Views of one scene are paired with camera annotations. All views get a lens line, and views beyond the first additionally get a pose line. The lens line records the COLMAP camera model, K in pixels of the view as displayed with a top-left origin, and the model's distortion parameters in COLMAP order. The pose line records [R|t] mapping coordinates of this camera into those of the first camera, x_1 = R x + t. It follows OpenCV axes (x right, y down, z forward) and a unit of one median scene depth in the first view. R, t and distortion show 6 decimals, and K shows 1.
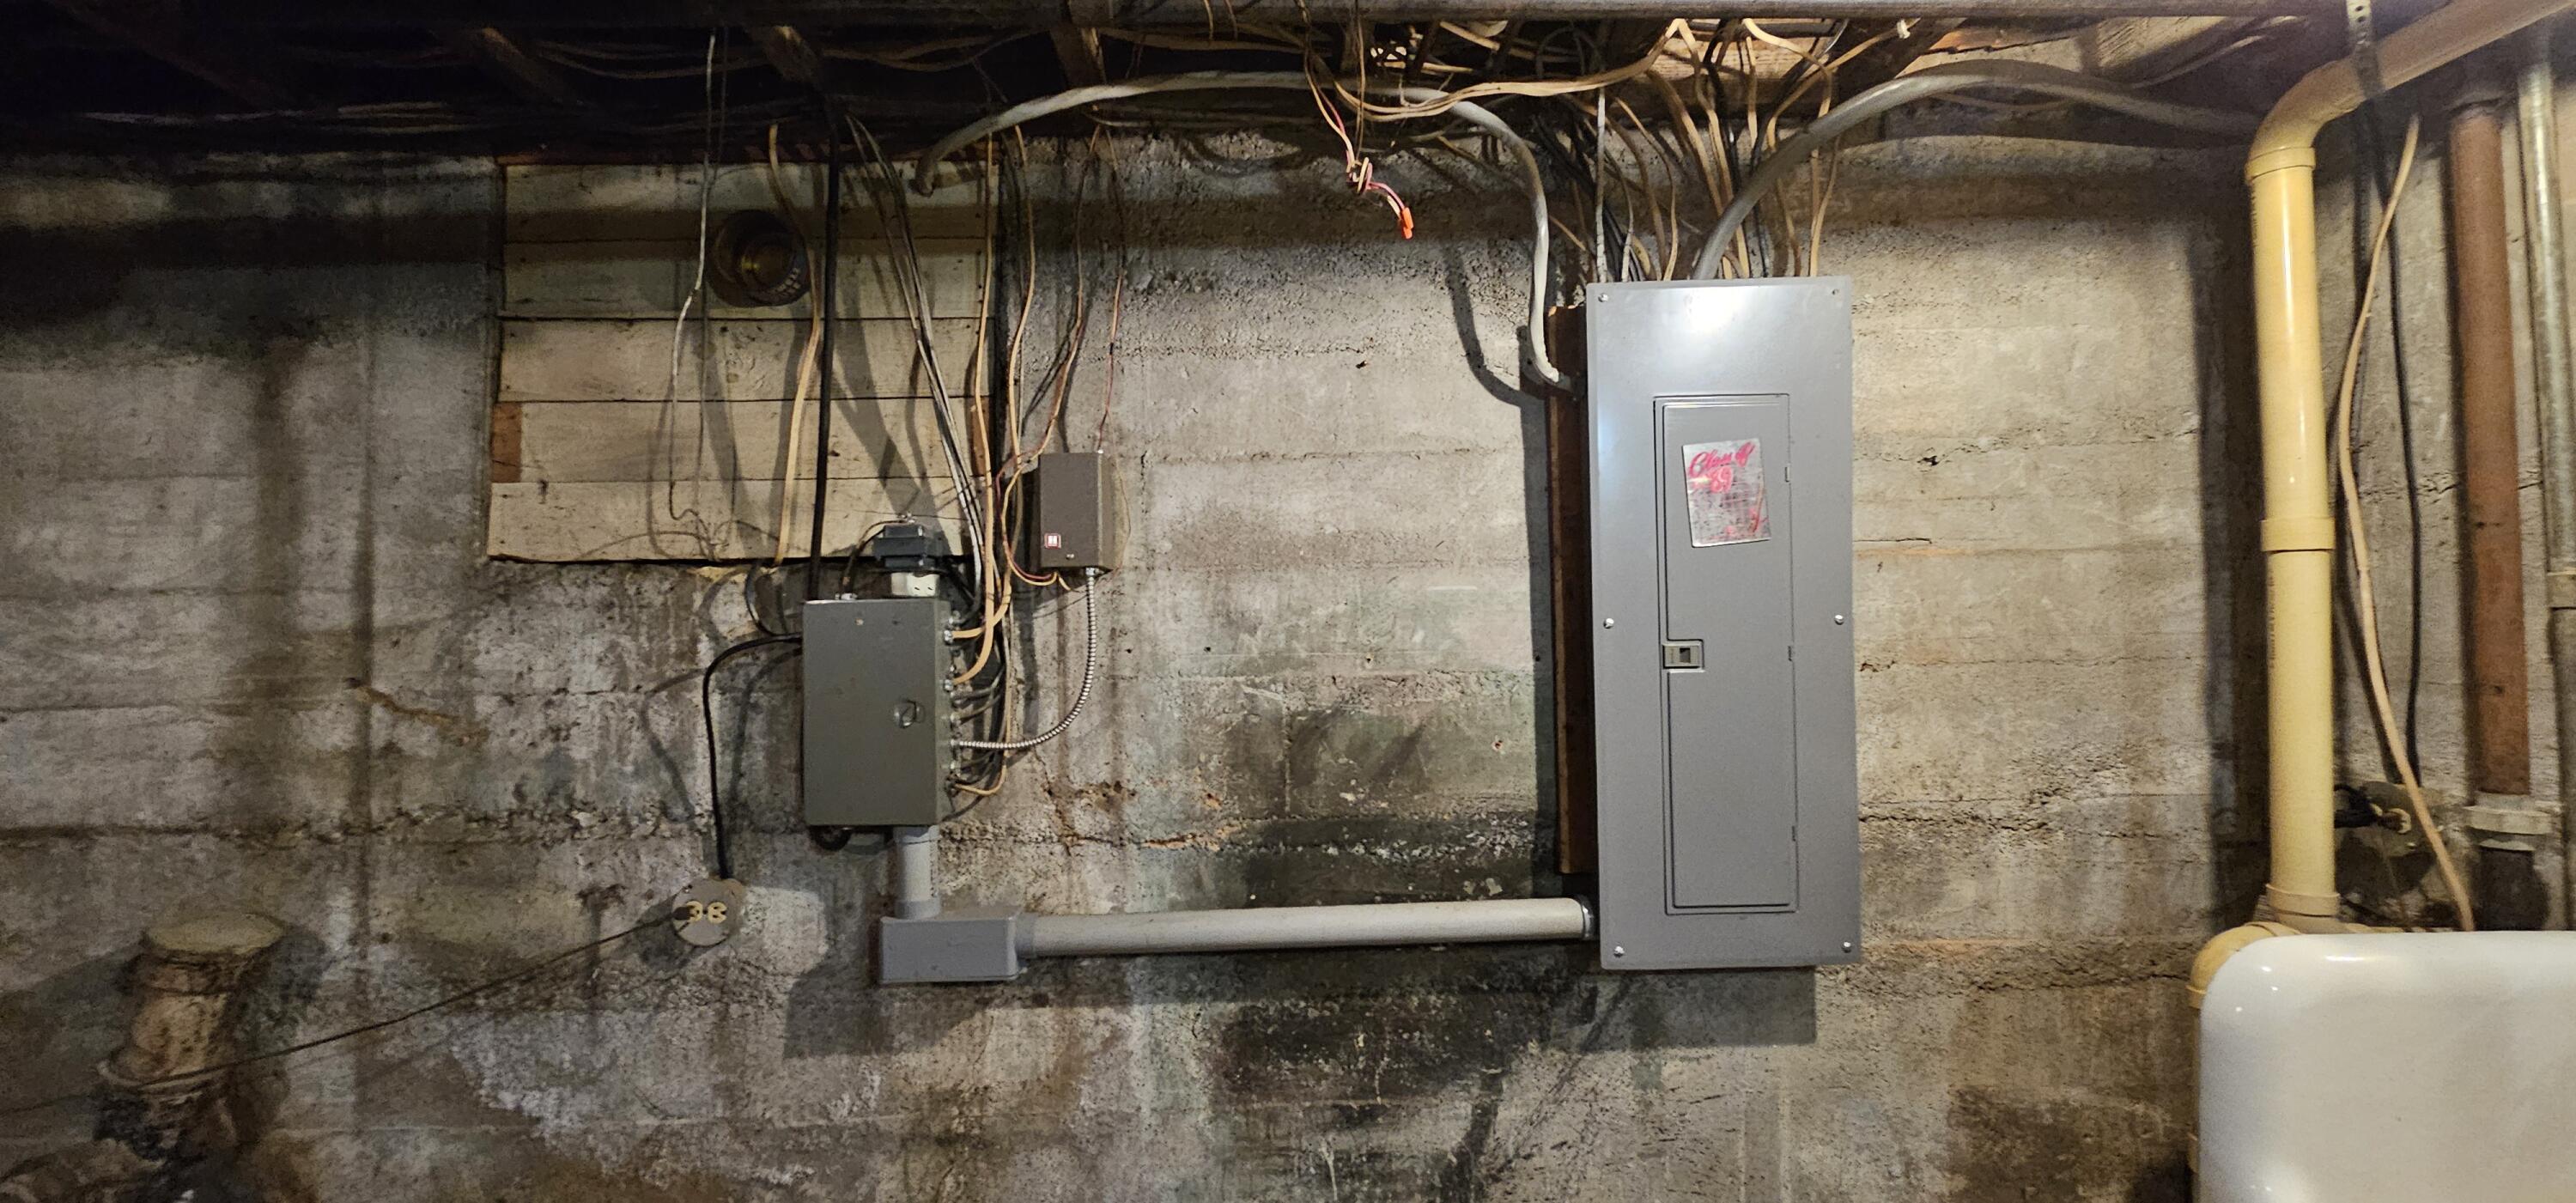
lens RADIAL K [[1062.1, 0, 1287.0], [0, 1062.1, 587.7], [0, 0, 1]] dist [-0.001242, 0.000820]
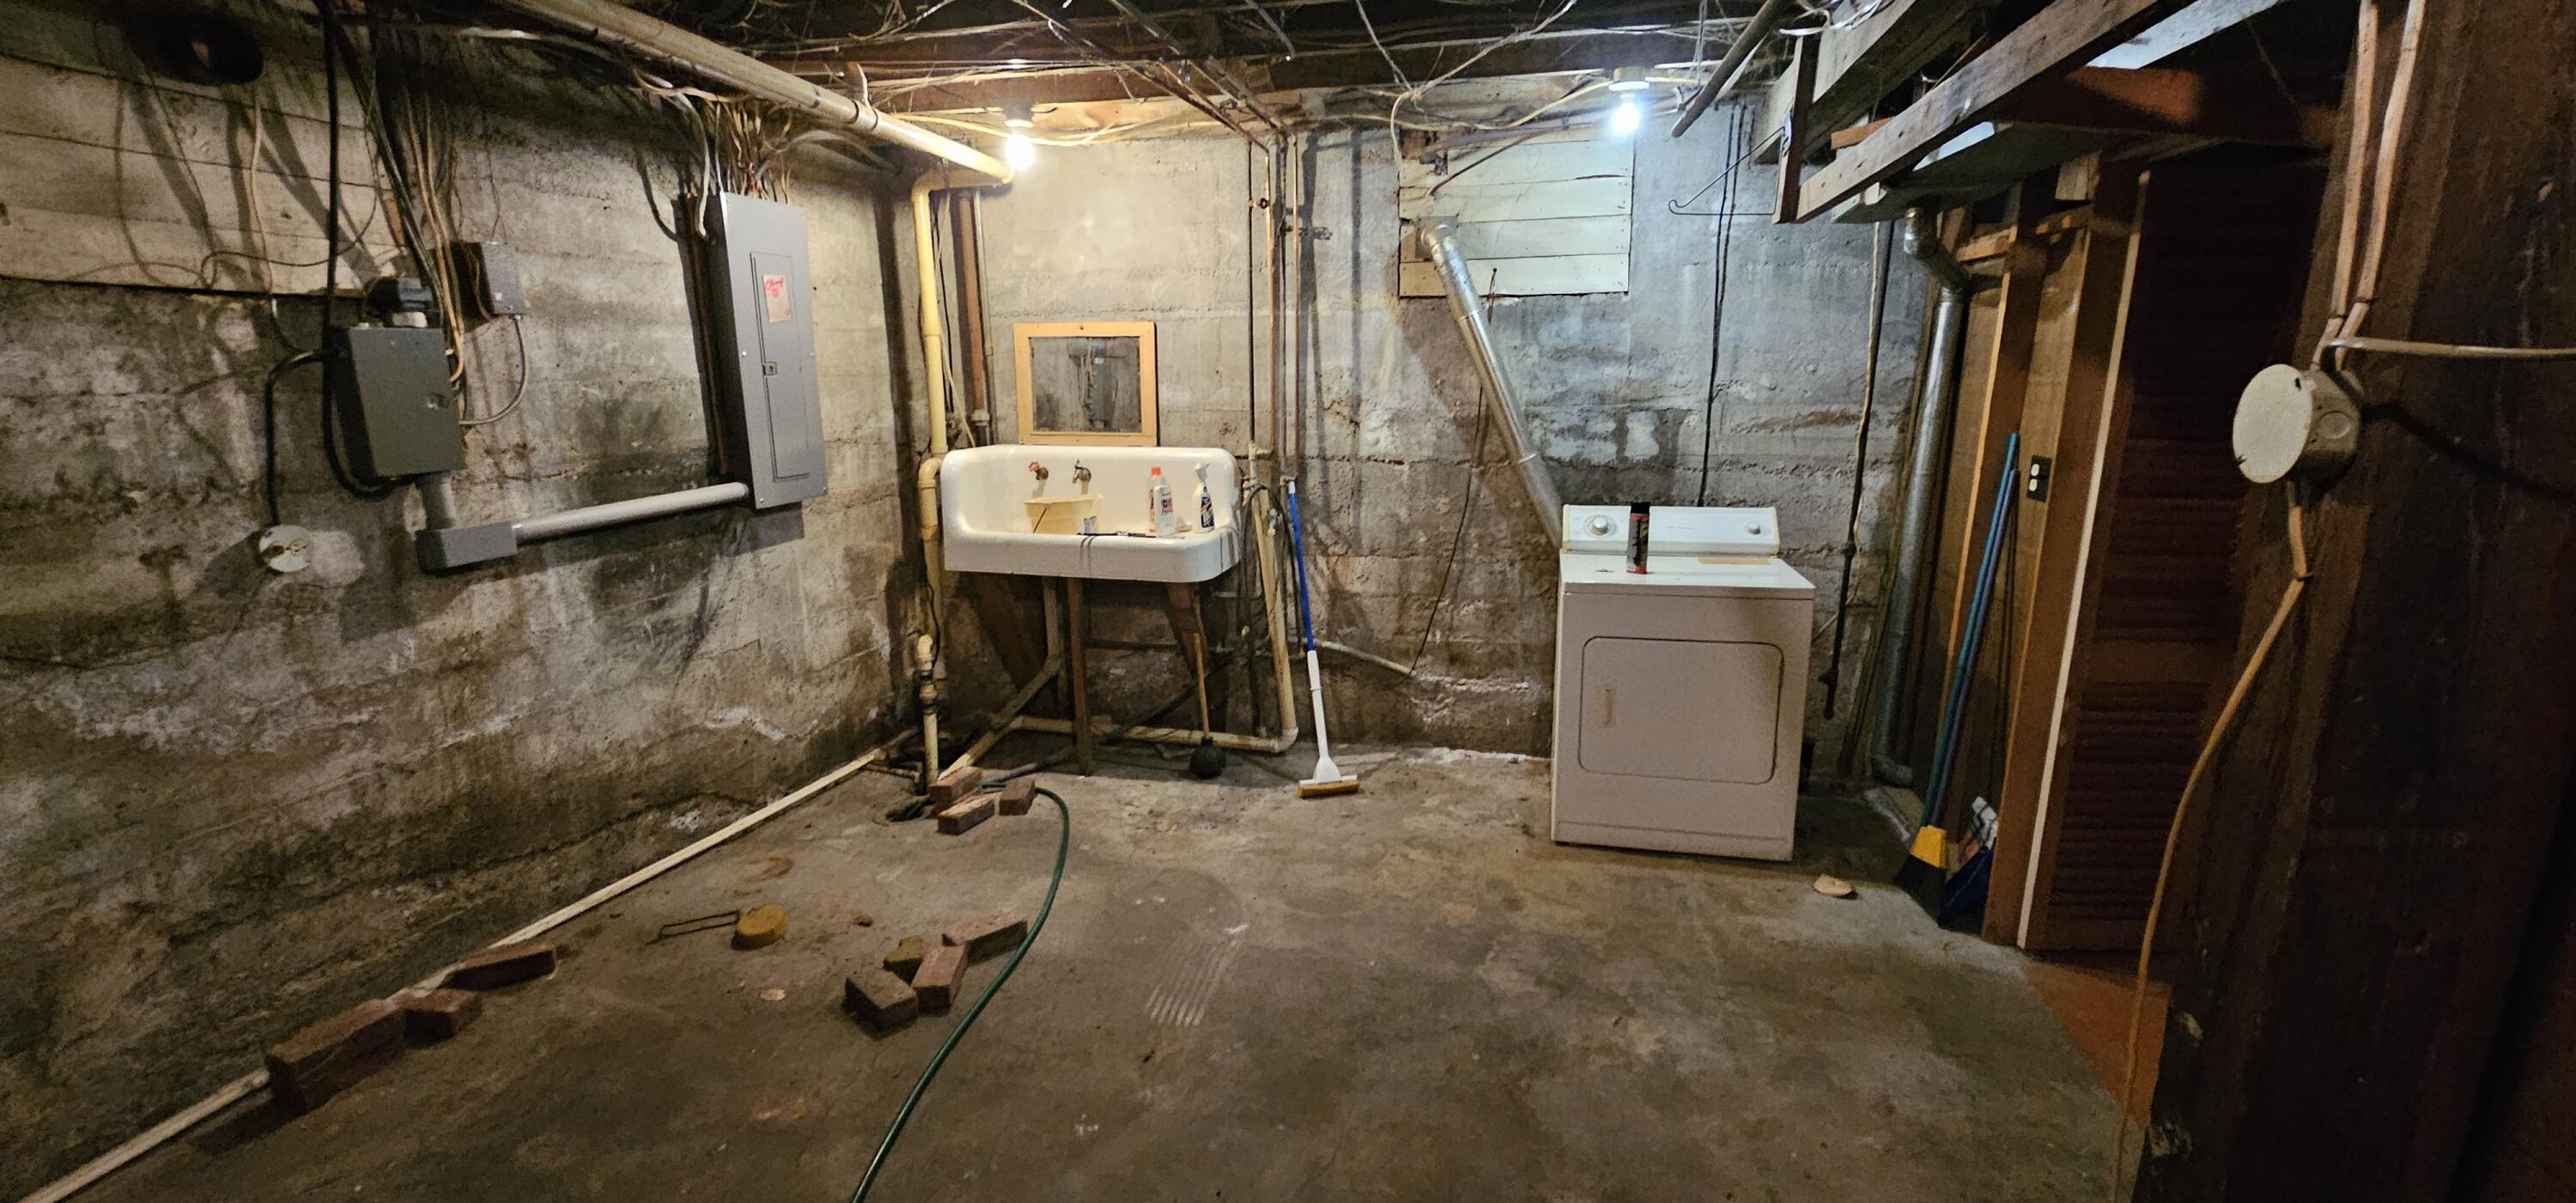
lens RADIAL K [[1062.1, 0, 1284.4], [0, 1062.1, 606.9], [0, 0, 1]] dist [-0.001242, 0.000820]
pose [[0.238684, -0.201431, 0.949977, -1.554995], [-0.016396, 0.977275, 0.211339, 0.057540], [-0.970959, -0.066019, 0.229957, -0.613663]]
